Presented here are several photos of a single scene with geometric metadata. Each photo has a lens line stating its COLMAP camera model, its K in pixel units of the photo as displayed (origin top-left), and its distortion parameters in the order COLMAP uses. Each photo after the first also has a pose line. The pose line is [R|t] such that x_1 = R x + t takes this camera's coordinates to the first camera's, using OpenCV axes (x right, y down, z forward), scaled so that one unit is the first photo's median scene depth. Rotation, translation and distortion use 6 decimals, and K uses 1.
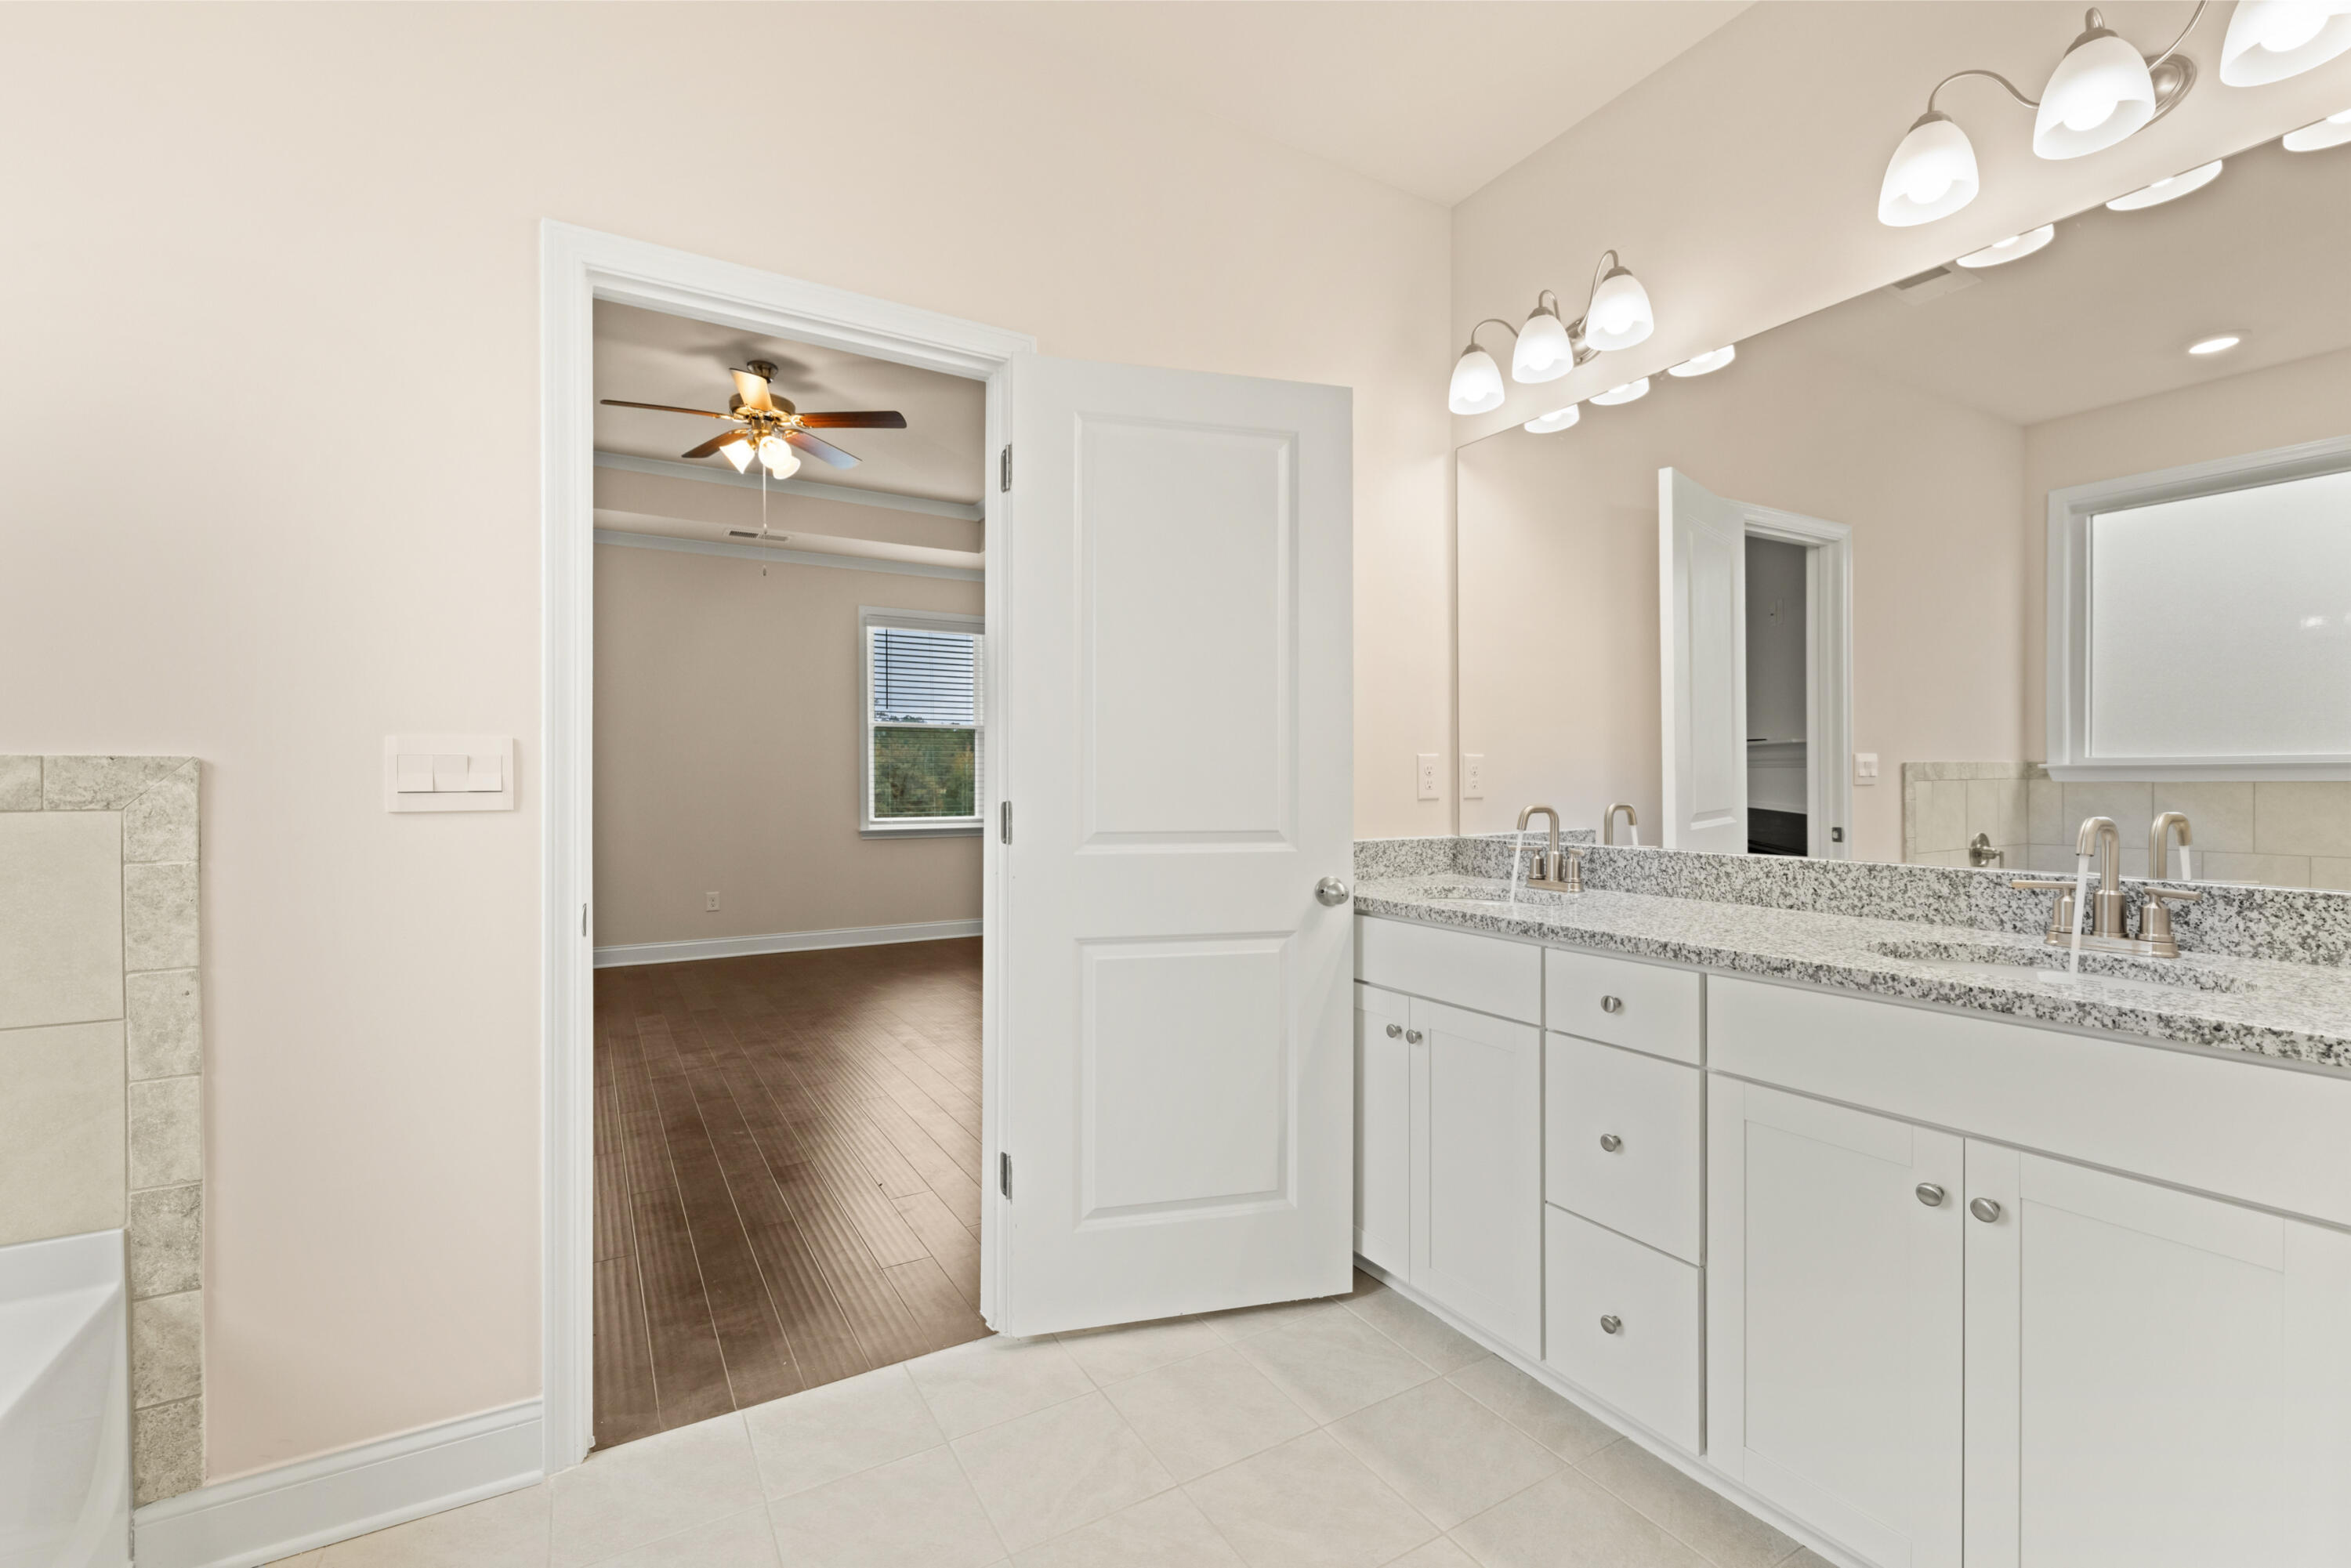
lens RADIAL K [[969.6, 0, 1161.8], [0, 969.6, 794.7], [0, 0, 1]] dist [0.002059, 0.000308]
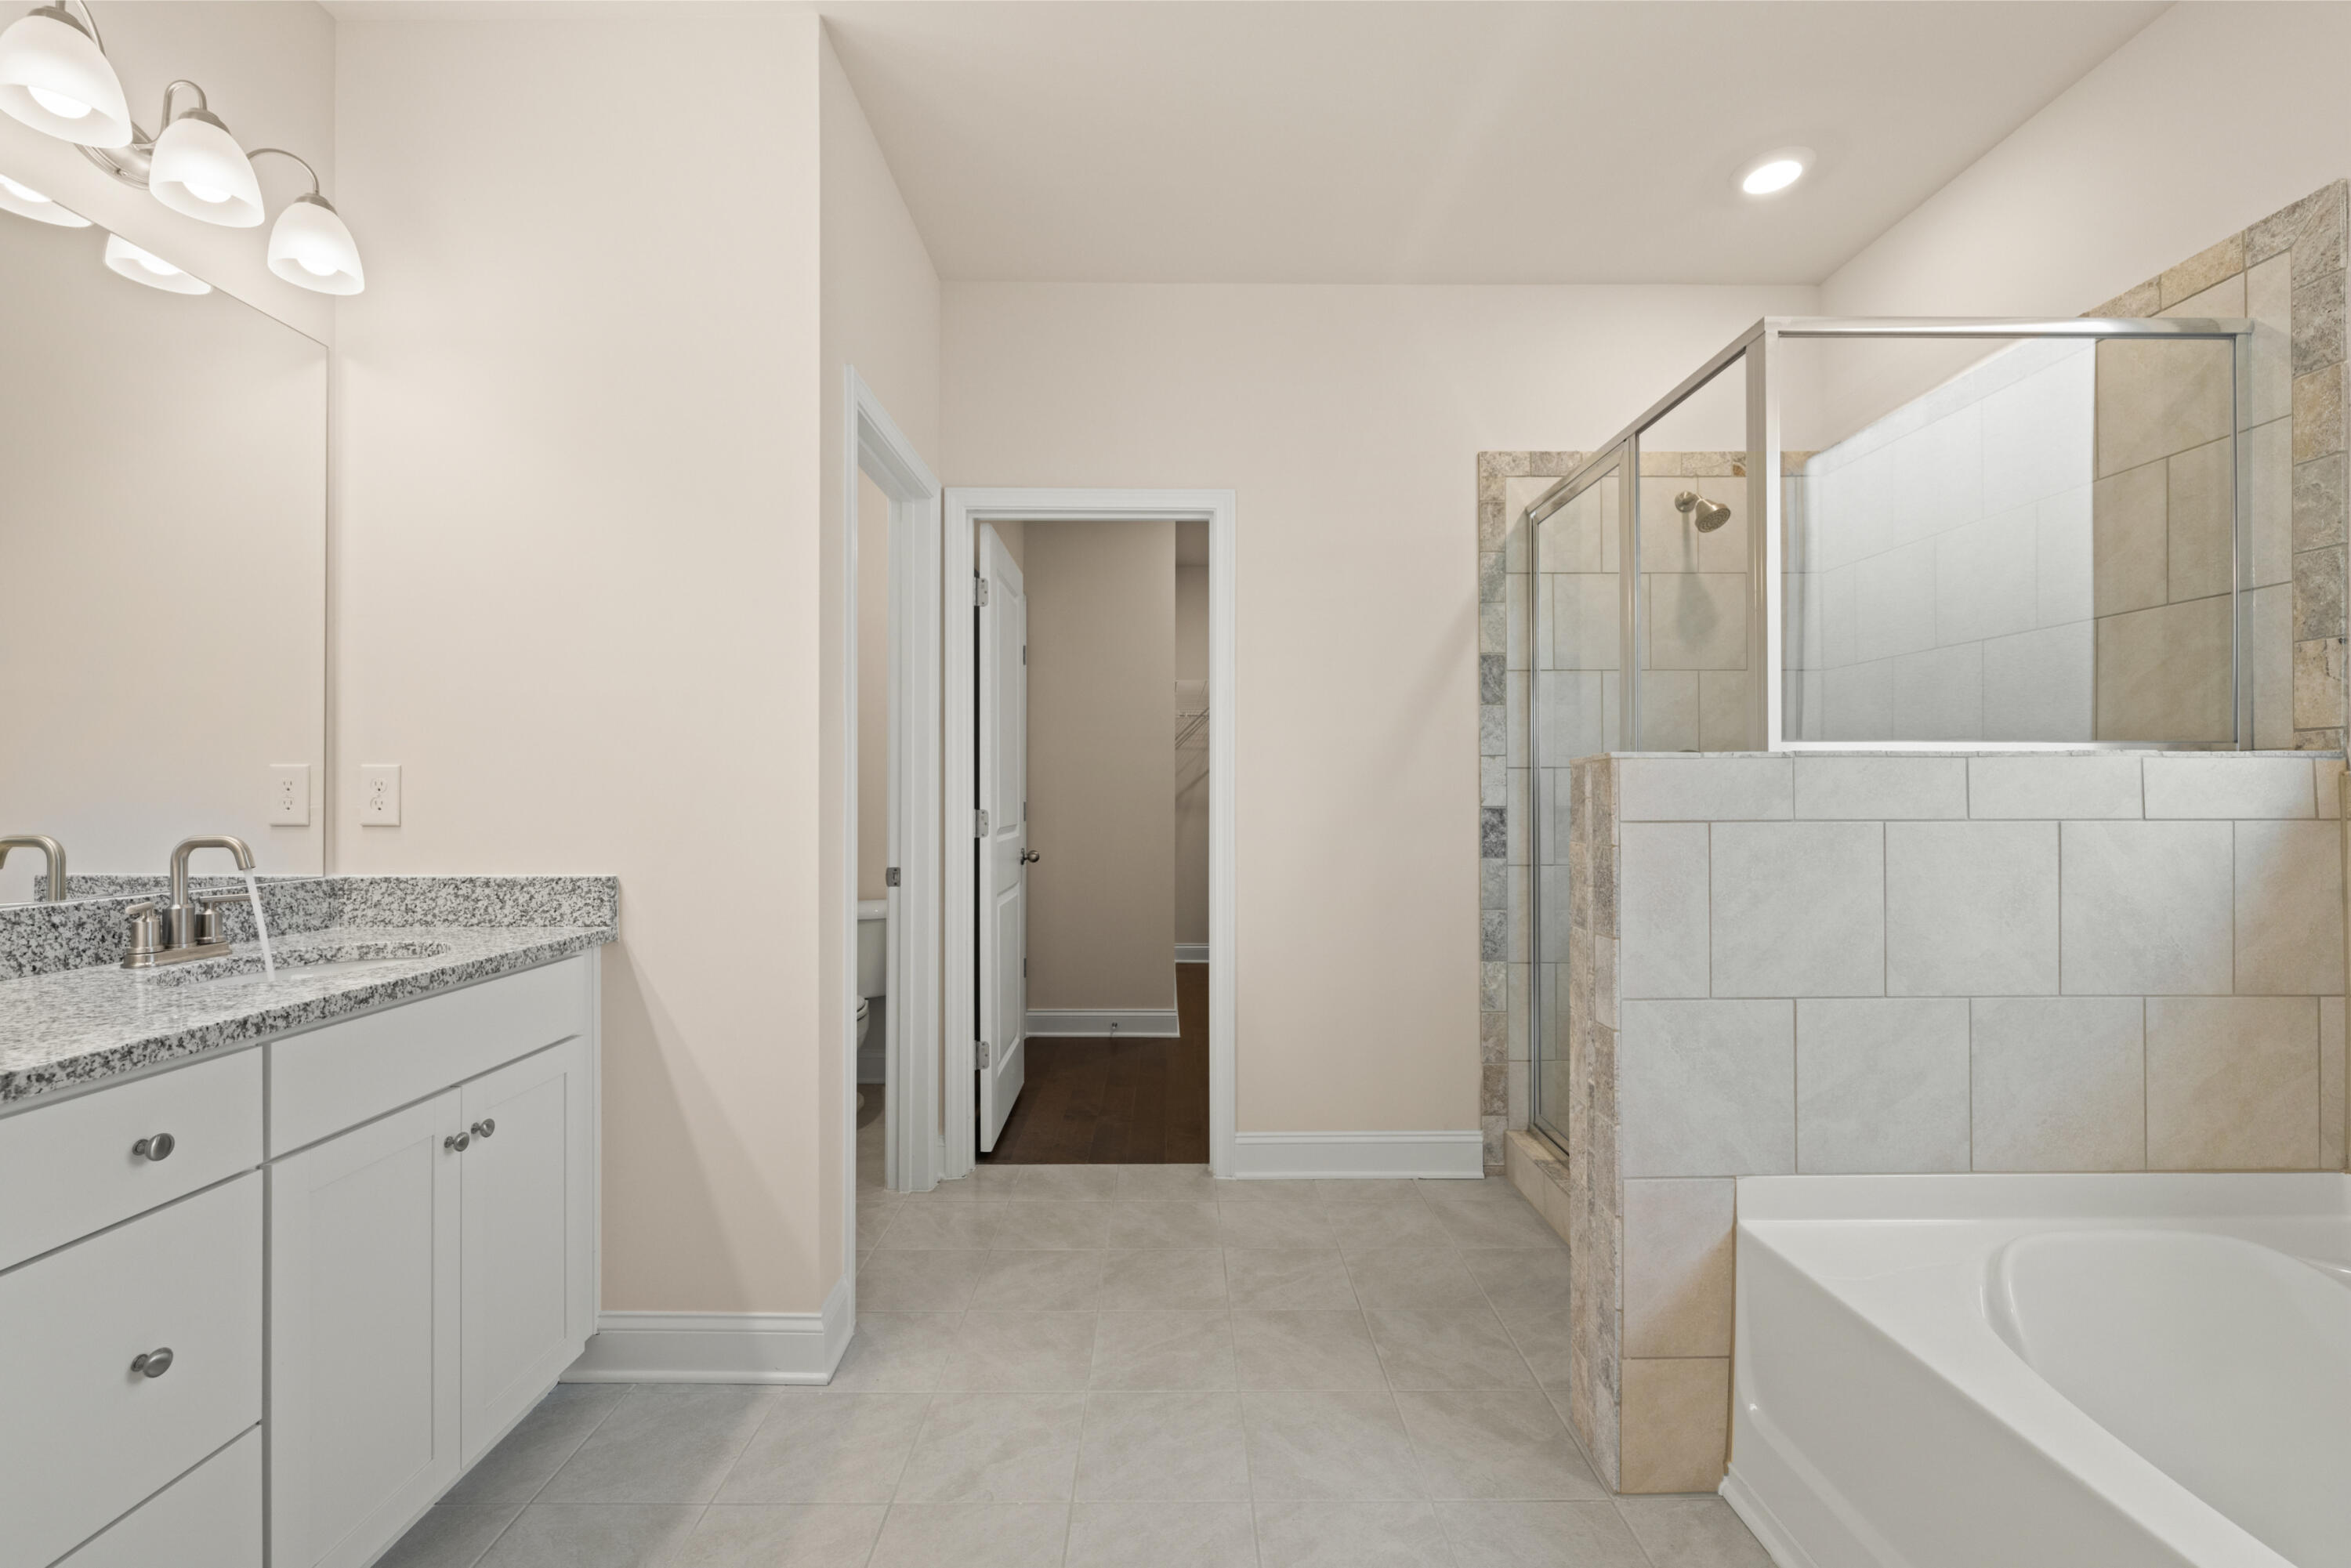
lens RADIAL K [[969.6, 0, 1161.8], [0, 969.6, 794.7], [0, 0, 1]] dist [0.002059, 0.000308]
pose [[-0.862355, 0.005666, 0.506272, -0.516346], [0.010627, 0.999920, 0.006910, -0.019388], [-0.506192, 0.011339, -0.862346, 1.410376]]
